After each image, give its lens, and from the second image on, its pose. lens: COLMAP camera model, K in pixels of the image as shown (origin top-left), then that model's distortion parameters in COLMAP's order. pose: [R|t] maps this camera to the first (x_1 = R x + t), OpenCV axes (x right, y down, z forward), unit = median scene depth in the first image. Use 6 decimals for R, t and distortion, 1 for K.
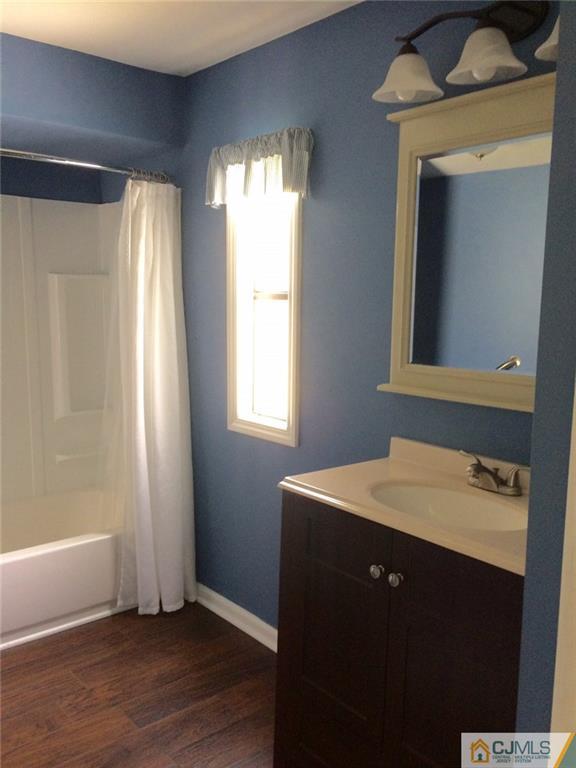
lens RADIAL K [[661.8, 0, 288.0], [0, 661.8, 384.9], [0, 0, 1]] dist [0.061337, -0.053754]
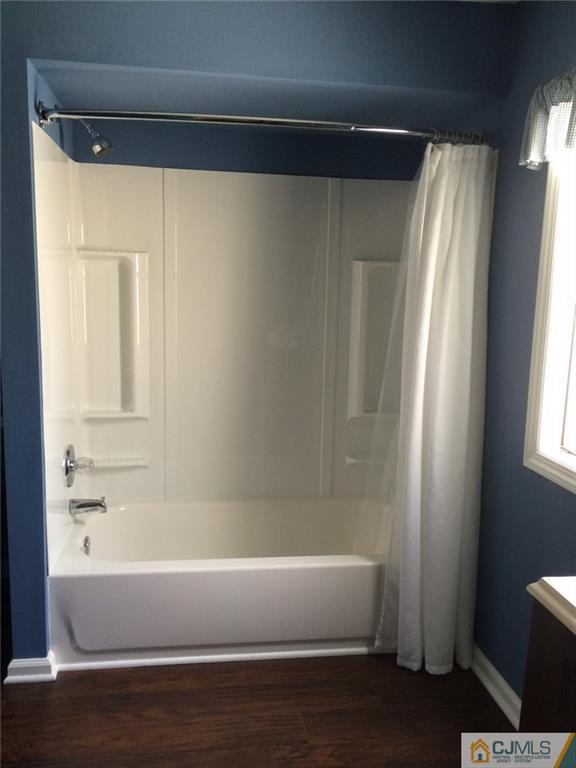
lens RADIAL K [[661.8, 0, 285.7], [0, 661.8, 383.4], [0, 0, 1]] dist [0.061337, -0.053754]
pose [[0.848333, 0.096833, -0.520533, 0.063951], [-0.091151, 0.995165, 0.036575, -0.027680], [0.521558, 0.016419, 0.853058, 0.204930]]
